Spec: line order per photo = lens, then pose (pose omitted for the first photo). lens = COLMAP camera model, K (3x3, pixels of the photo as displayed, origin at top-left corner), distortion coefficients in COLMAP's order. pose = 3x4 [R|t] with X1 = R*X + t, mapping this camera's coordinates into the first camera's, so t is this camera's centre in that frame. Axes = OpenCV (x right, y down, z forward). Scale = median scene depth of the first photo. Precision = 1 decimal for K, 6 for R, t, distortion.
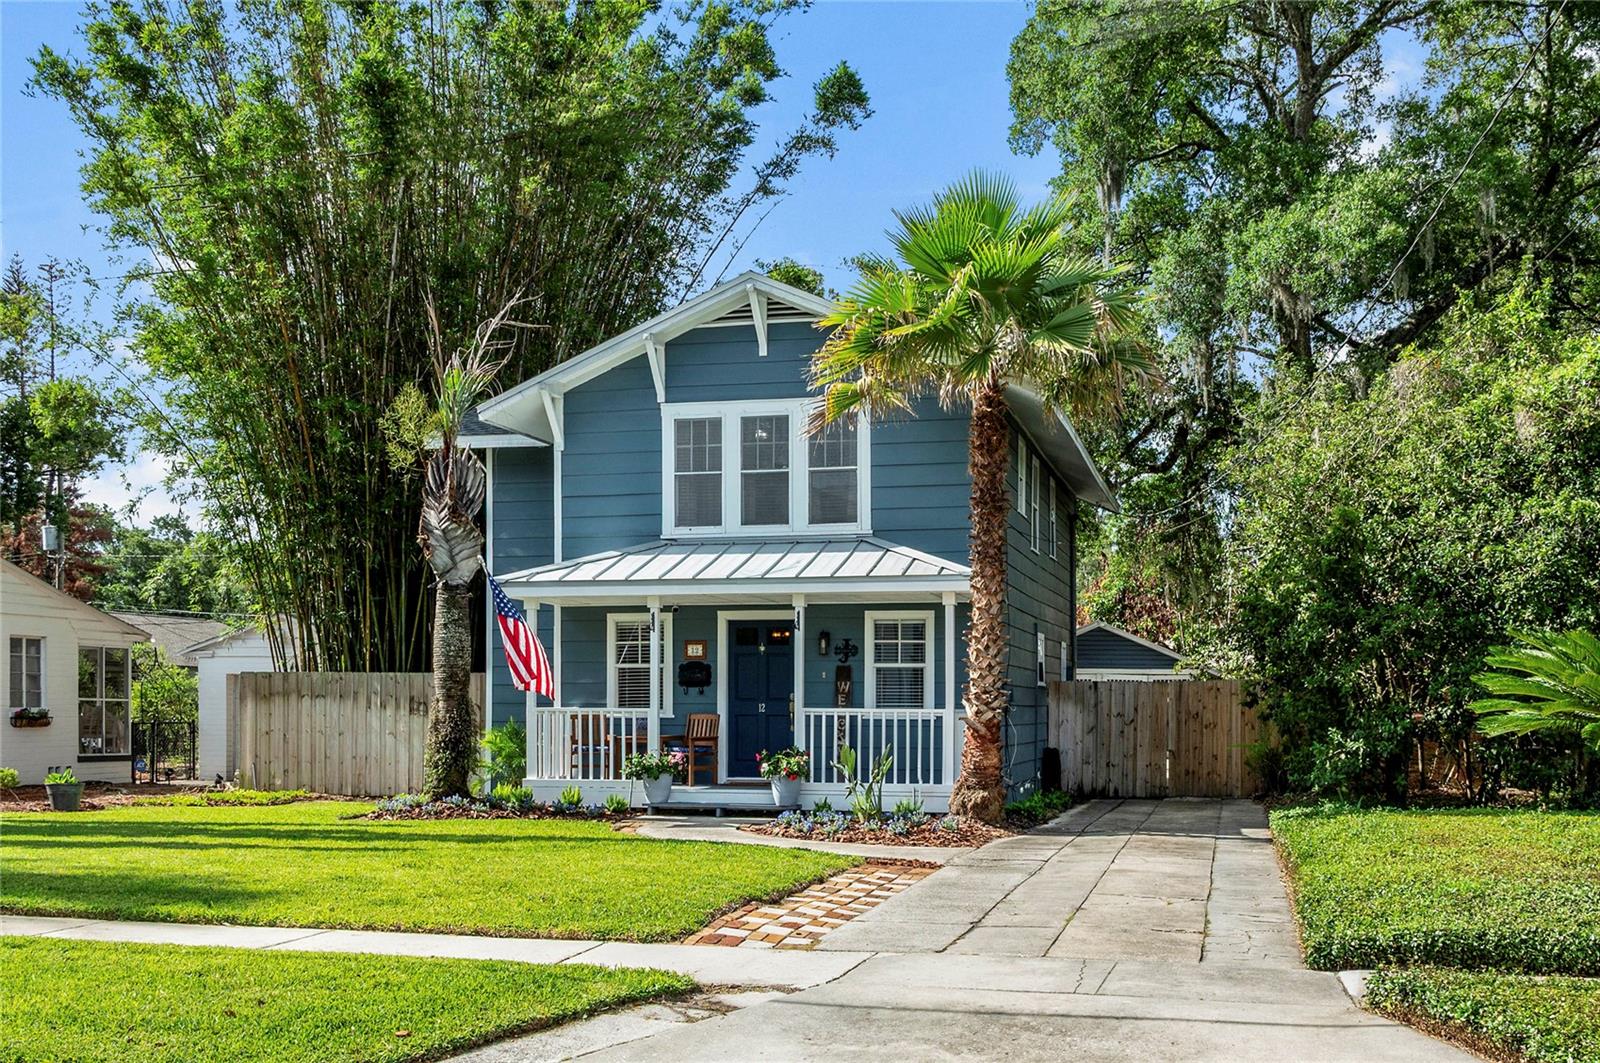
lens RADIAL K [[1065.4, 0, 800.0], [0, 1065.4, 531.5], [0, 0, 1]] dist [-0.001124, -0.000979]
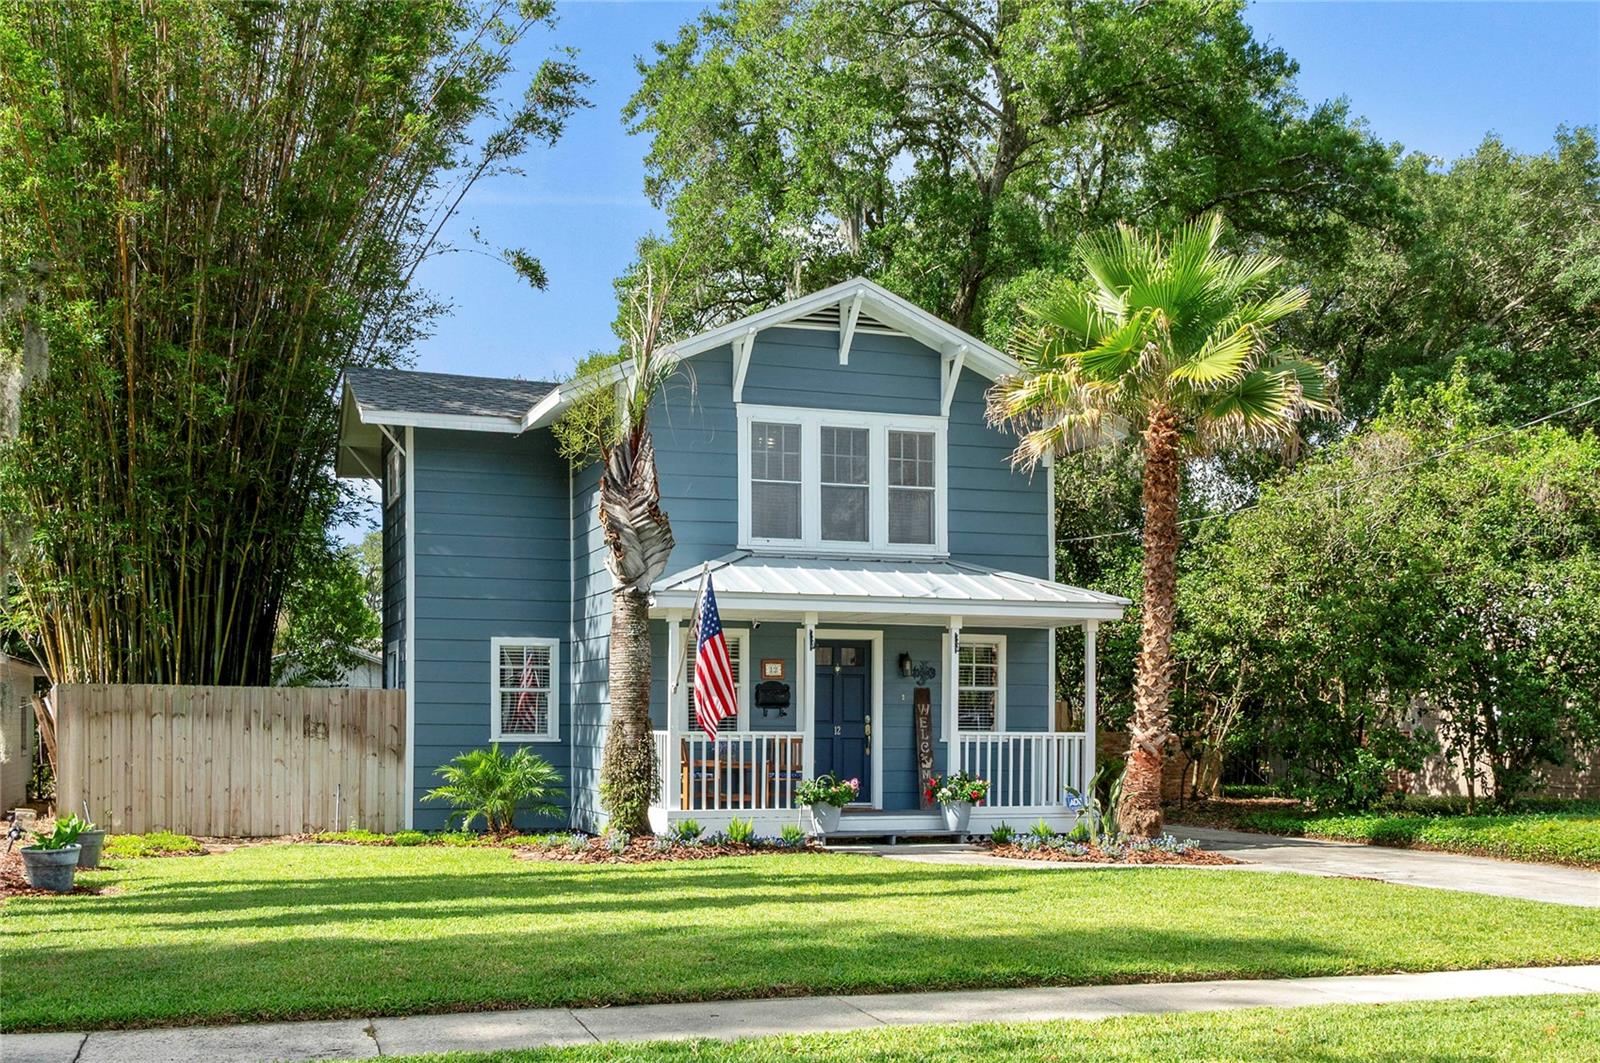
lens RADIAL K [[1090.4, 0, 799.0], [0, 1090.4, 556.8], [0, 0, 1]] dist [-0.001599, -0.001479]
pose [[0.937722, 0.054513, 0.343083, -0.424574], [-0.057605, 0.998339, -0.001182, 0.012203], [-0.342577, -0.018655, 0.939304, 0.092507]]
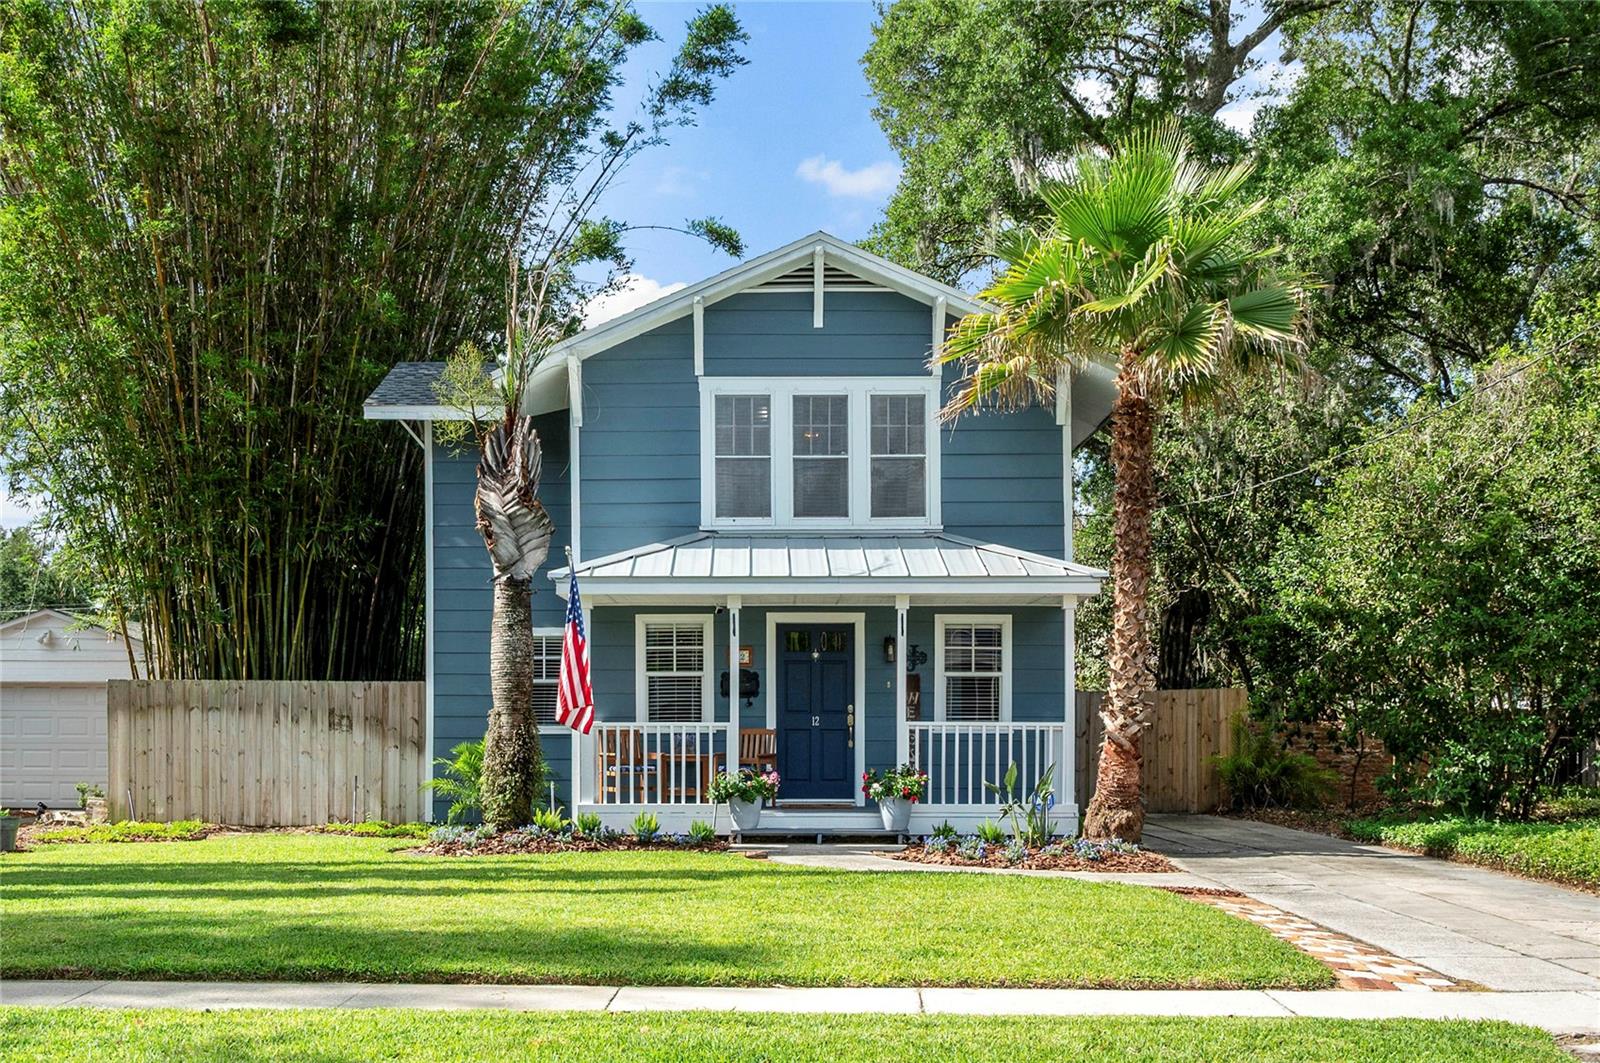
lens RADIAL K [[1175.5, 0, 800.0], [0, 1175.5, 531.5], [0, 0, 1]] dist [-0.004317, 0.002289]
pose [[0.989719, 0.019378, 0.141710, -0.194966], [-0.020112, 0.999791, 0.003747, 0.002827], [-0.141608, -0.006558, 0.989901, 0.026699]]
